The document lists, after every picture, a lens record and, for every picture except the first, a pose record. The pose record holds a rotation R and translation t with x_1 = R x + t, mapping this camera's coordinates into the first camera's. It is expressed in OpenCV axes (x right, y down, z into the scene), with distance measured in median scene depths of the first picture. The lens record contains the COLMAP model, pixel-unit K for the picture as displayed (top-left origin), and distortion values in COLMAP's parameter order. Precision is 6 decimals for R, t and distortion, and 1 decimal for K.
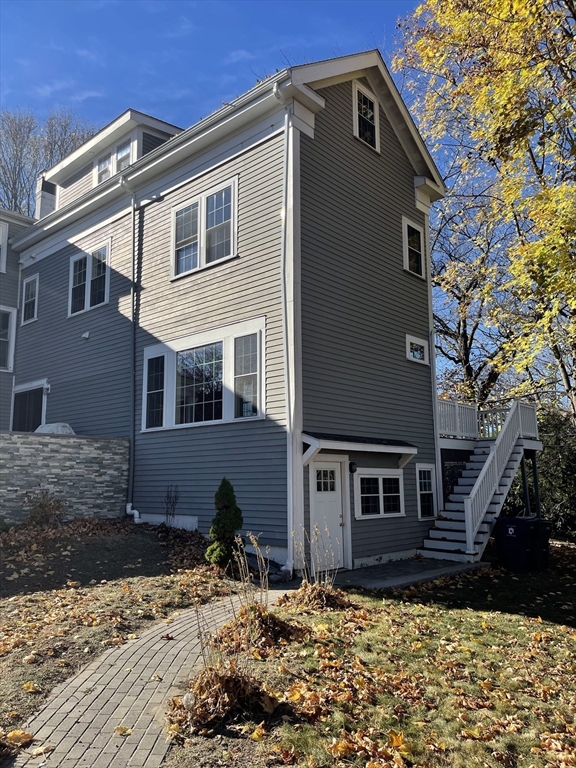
lens RADIAL K [[574.0, 0, 288.0], [0, 574.0, 384.0], [0, 0, 1]] dist [0.055106, -0.087285]
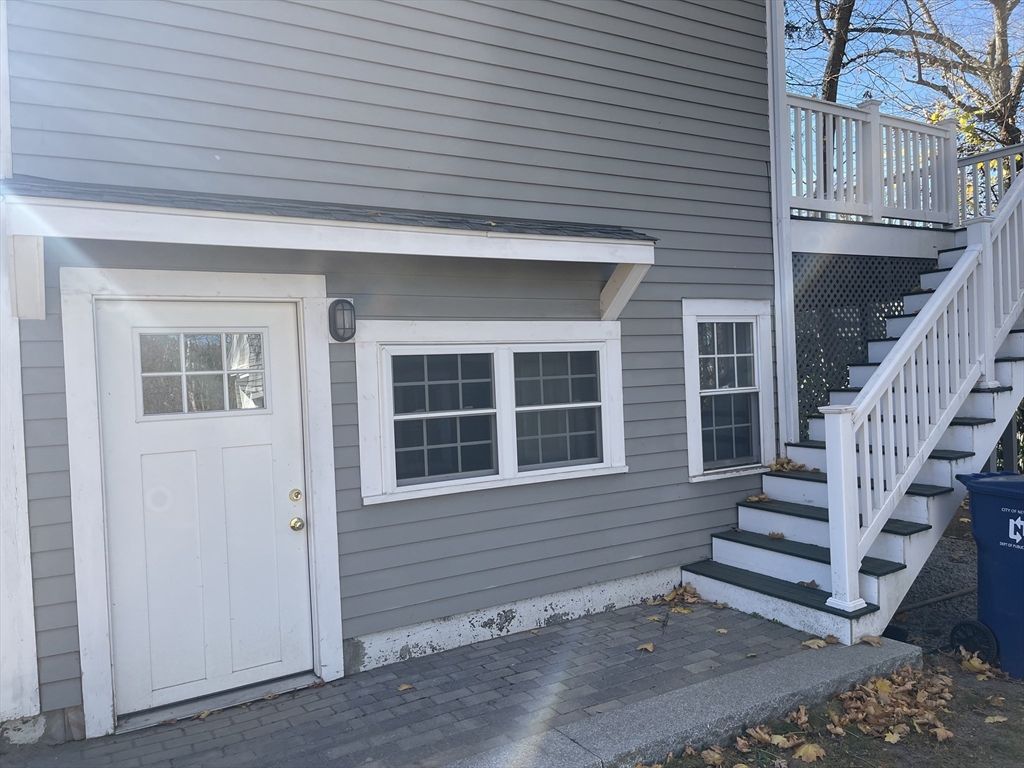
lens RADIAL K [[765.3, 0, 512.0], [0, 765.3, 384.0], [0, 0, 1]] dist [0.055106, -0.087285]
pose [[0.954715, -0.031608, -0.295839, 0.254780], [0.086741, 0.980714, 0.175145, 0.101669], [0.284597, -0.192875, 0.939044, 0.580639]]
